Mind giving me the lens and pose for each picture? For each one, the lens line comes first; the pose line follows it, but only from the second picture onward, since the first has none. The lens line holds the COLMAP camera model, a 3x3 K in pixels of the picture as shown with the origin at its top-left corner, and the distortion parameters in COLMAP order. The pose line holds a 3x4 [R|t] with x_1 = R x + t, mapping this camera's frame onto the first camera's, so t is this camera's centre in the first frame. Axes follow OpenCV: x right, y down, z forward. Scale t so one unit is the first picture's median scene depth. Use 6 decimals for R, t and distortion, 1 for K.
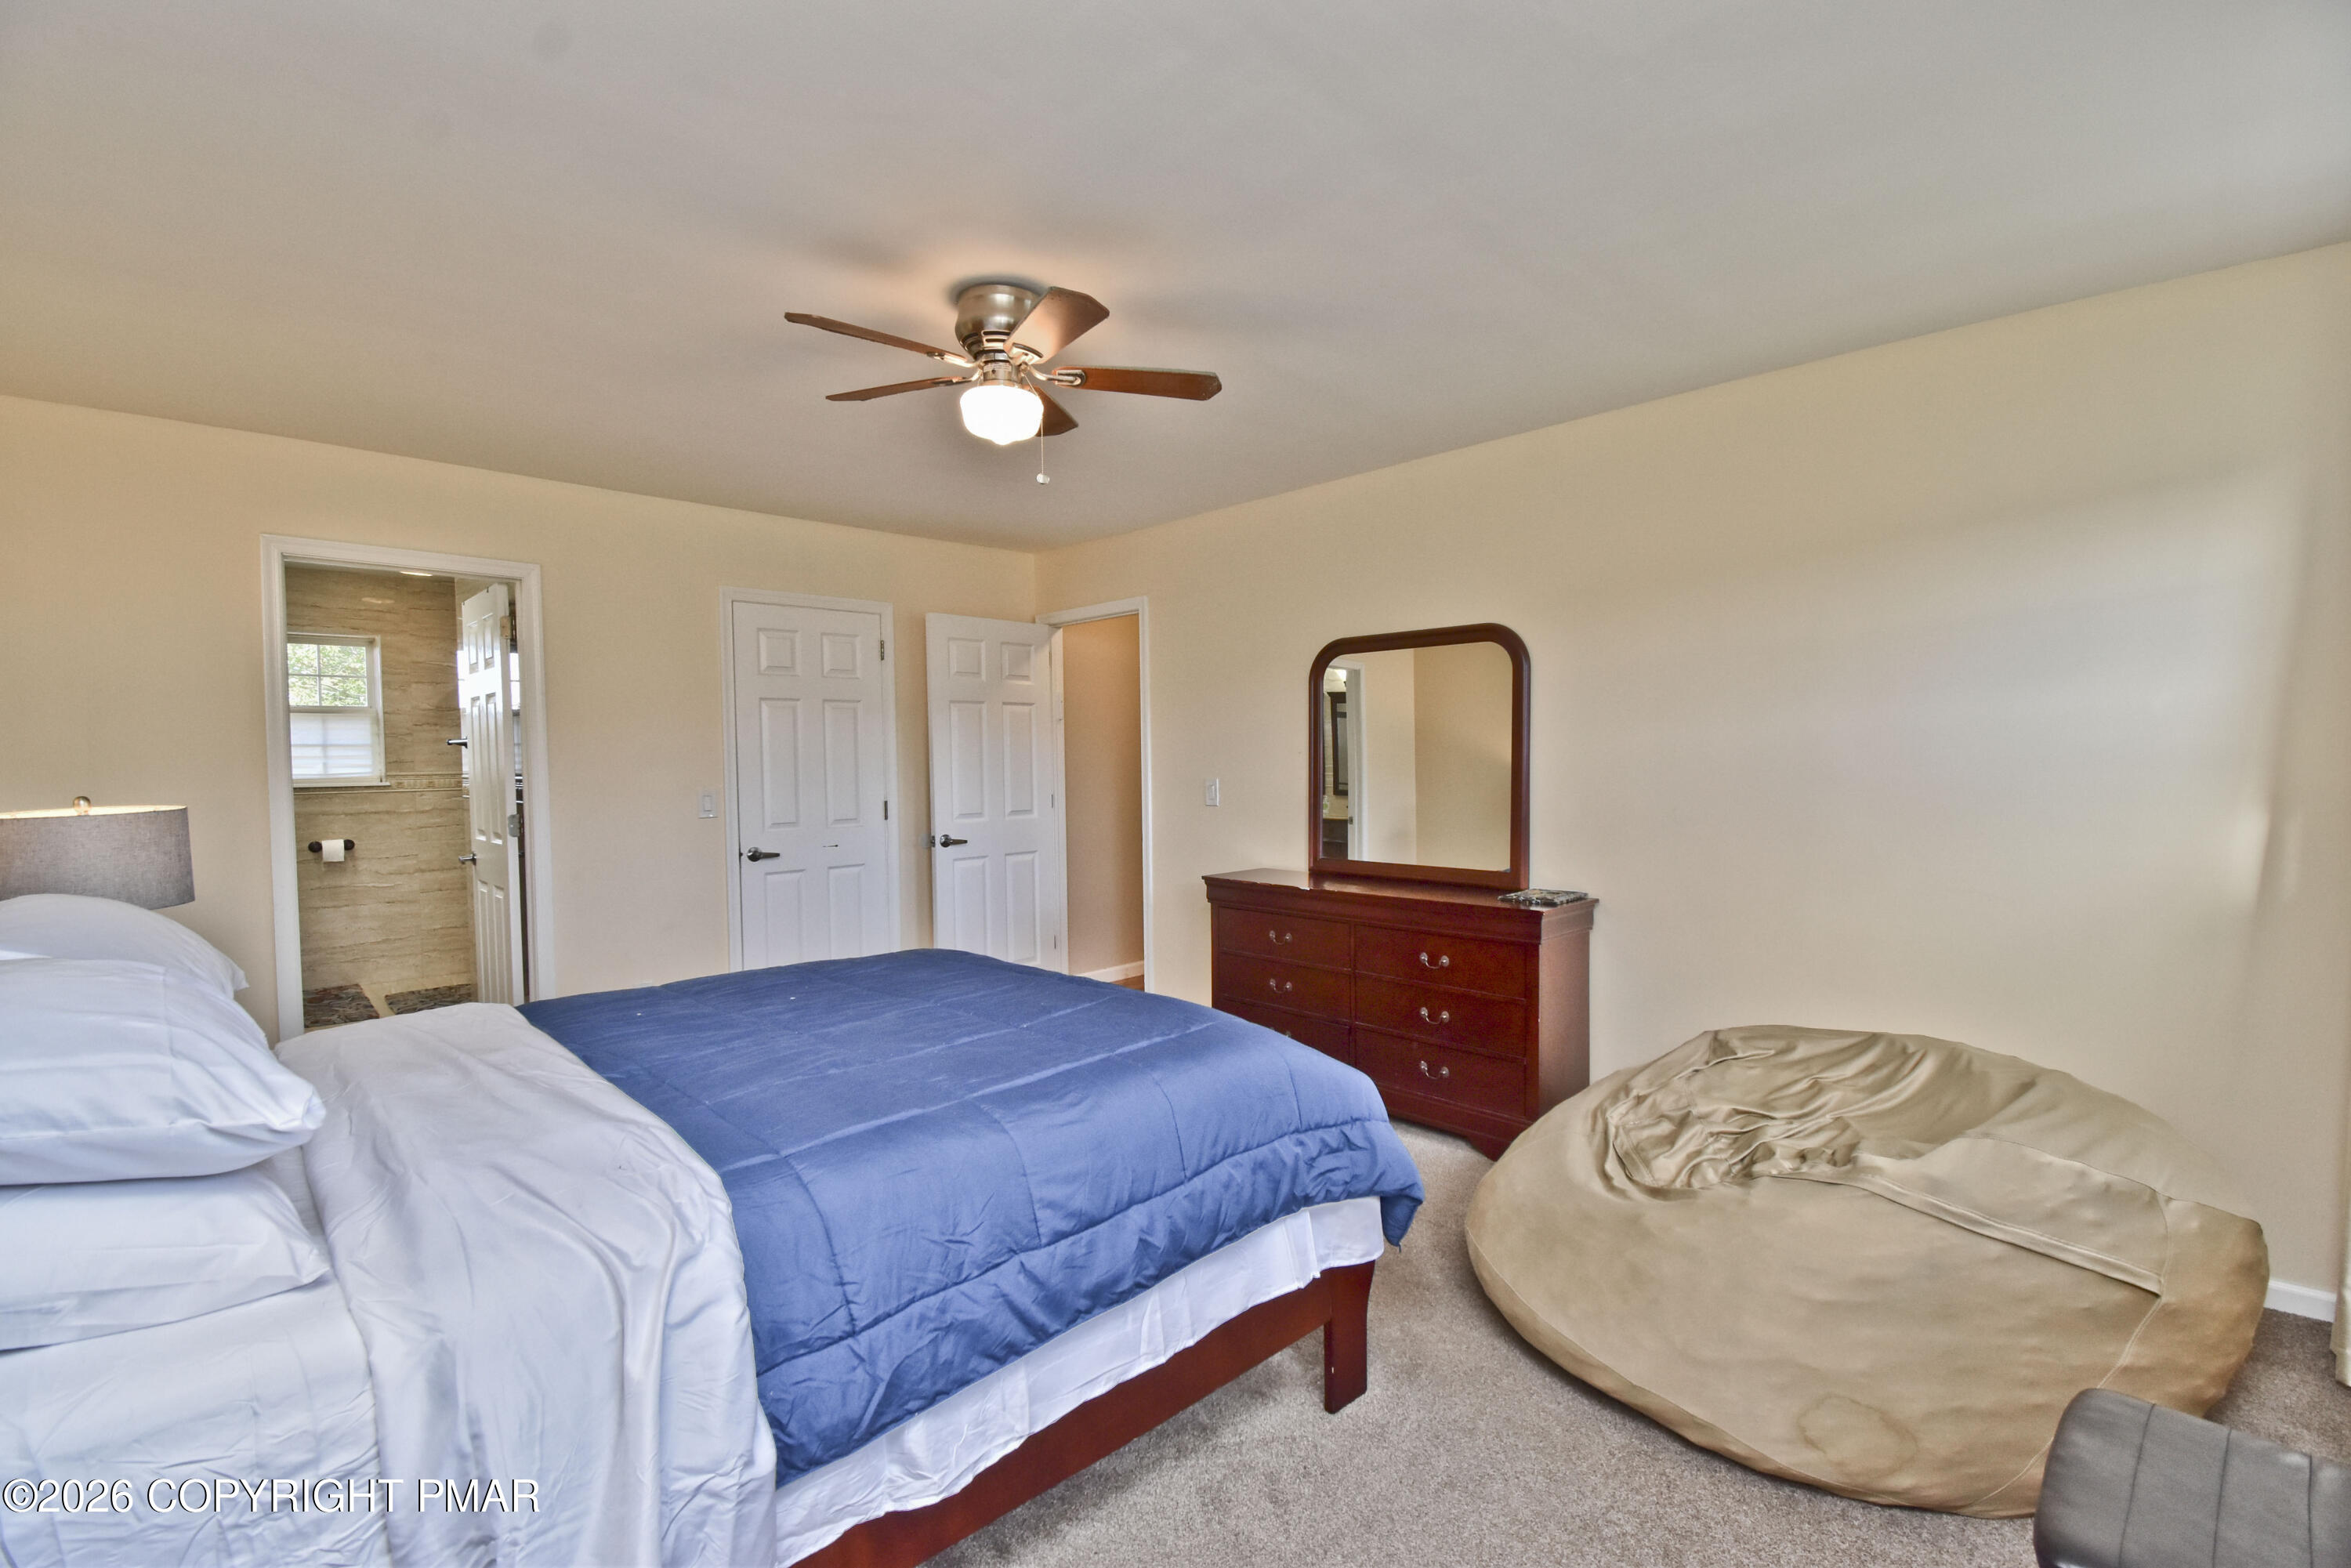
lens RADIAL K [[1071.1, 0, 1161.4], [0, 1071.1, 773.0], [0, 0, 1]] dist [0.011441, -0.003736]
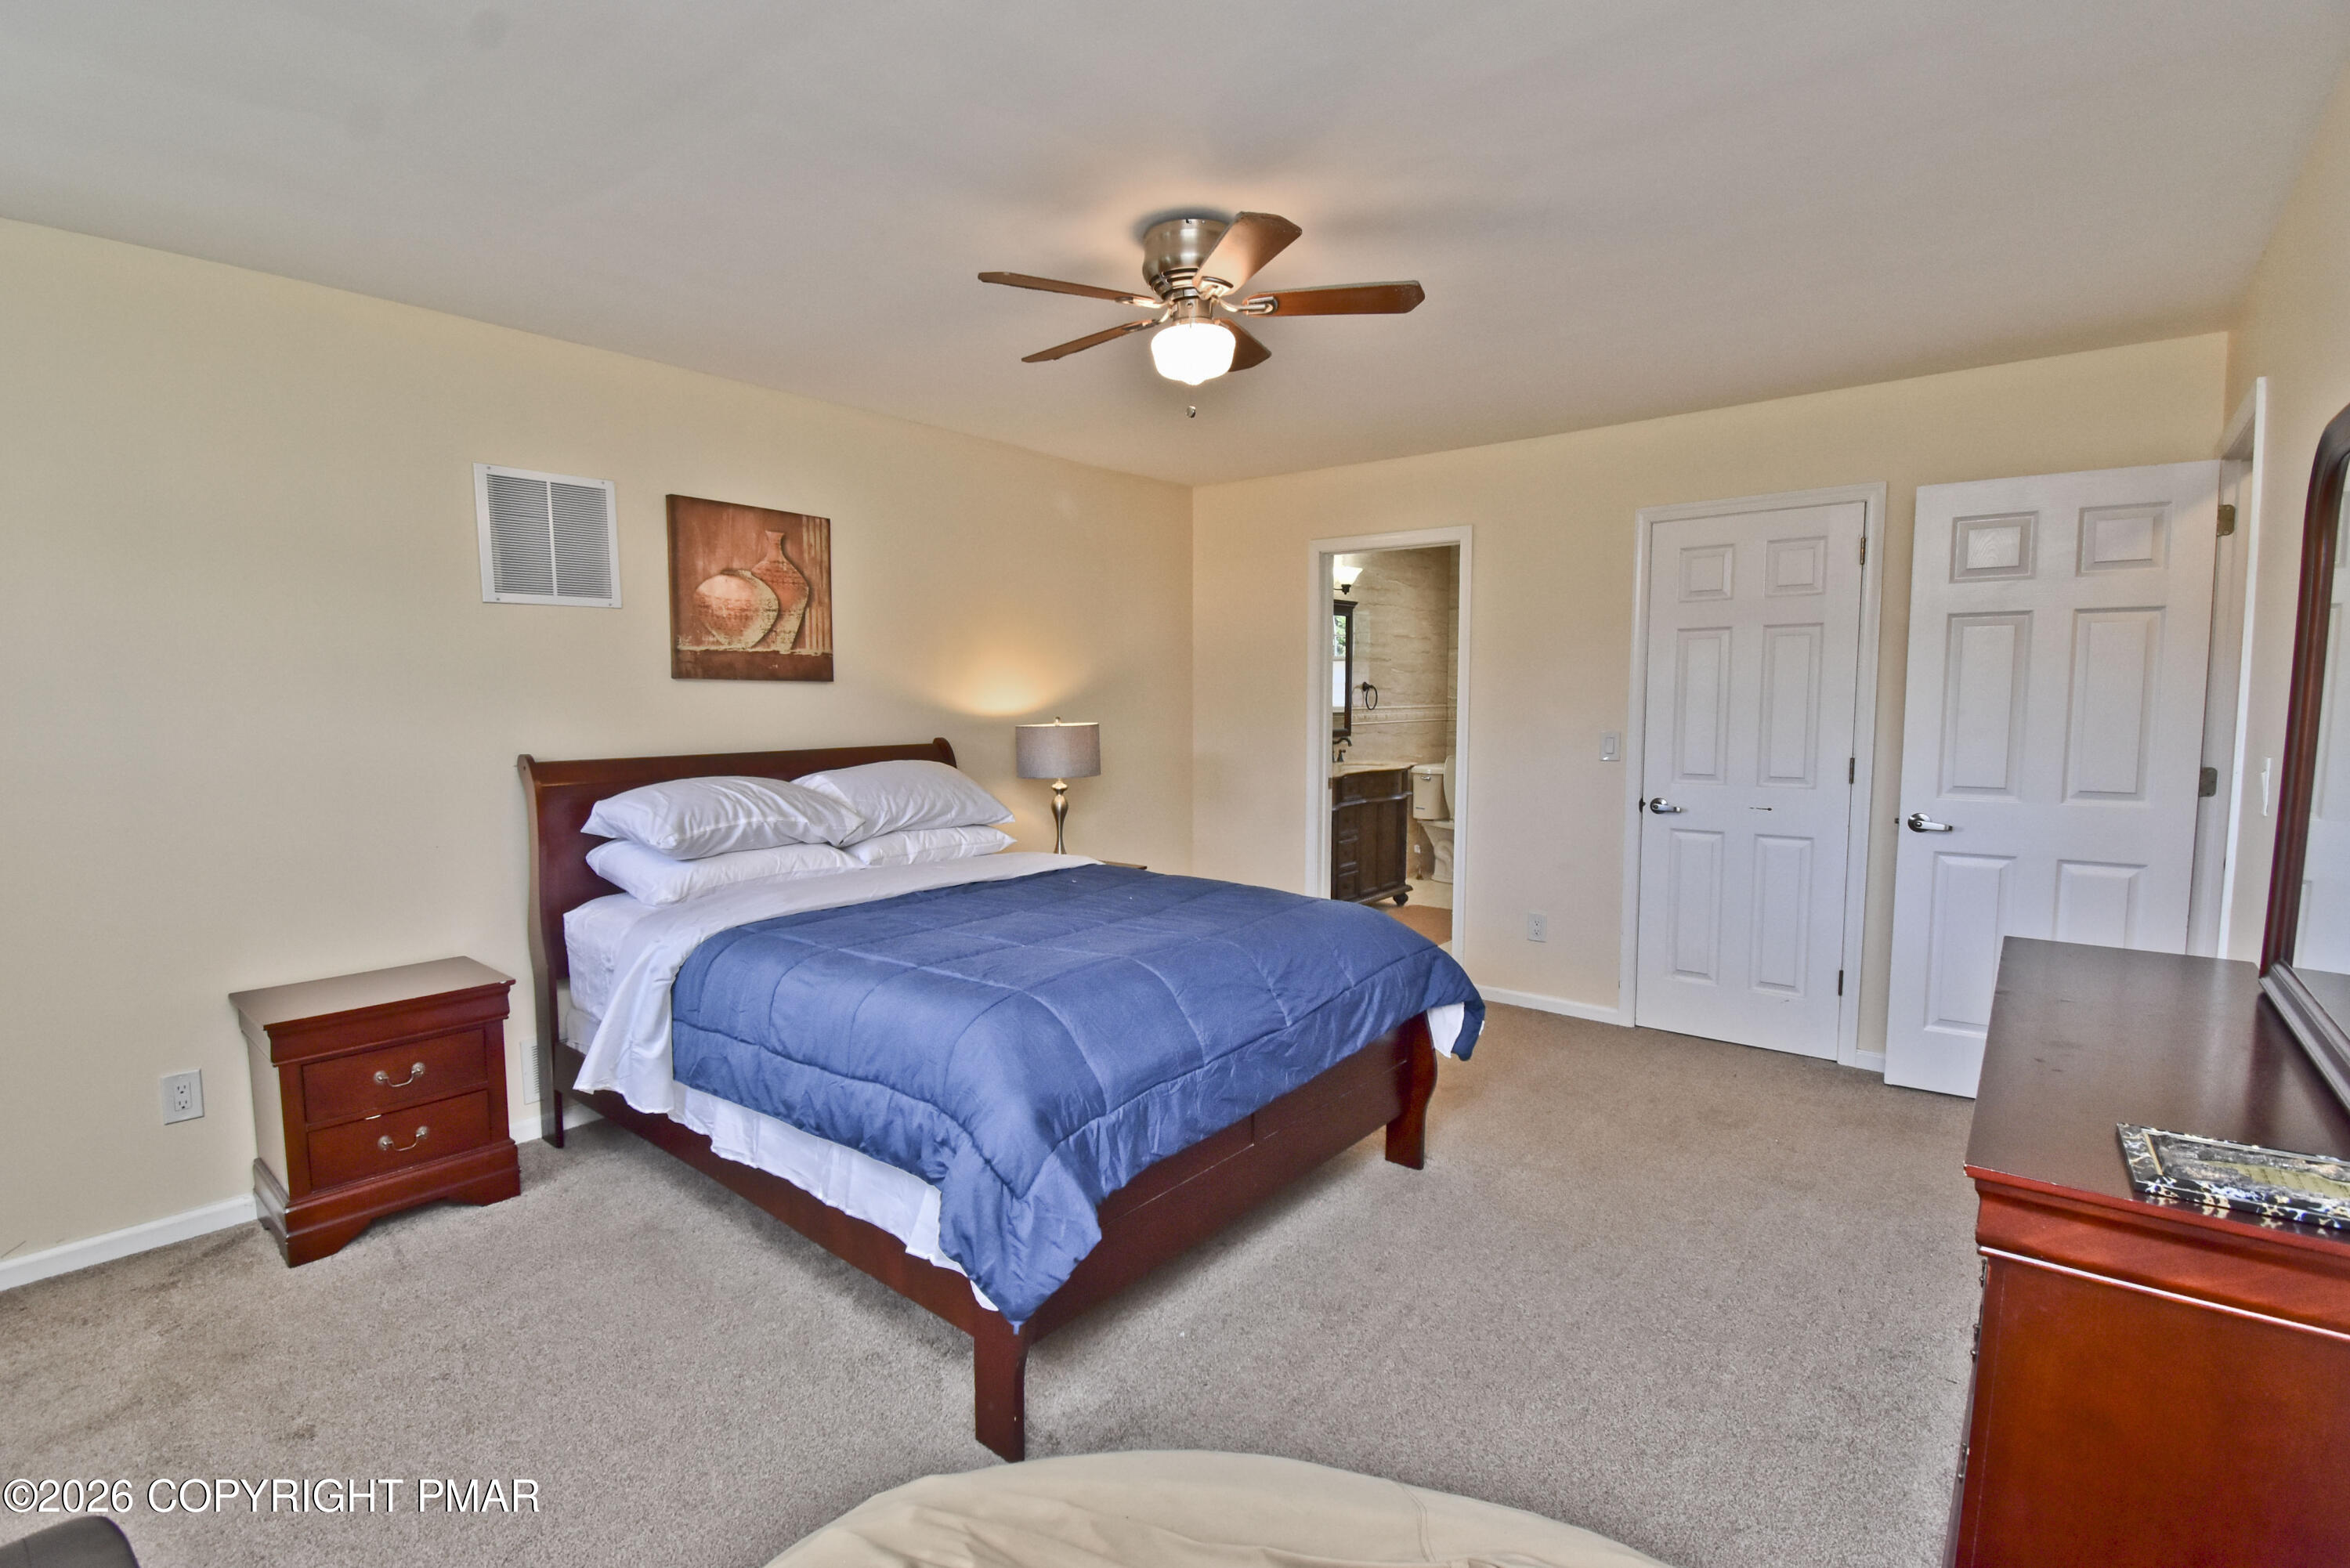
lens RADIAL K [[1070.6, 0, 1167.6], [0, 1070.6, 804.4], [0, 0, 1]] dist [0.011441, -0.003736]
pose [[0.096616, 0.107667, -0.989481, 1.124491], [-0.014830, 0.994177, 0.106730, -0.036105], [0.995211, 0.004363, 0.097650, 1.189319]]
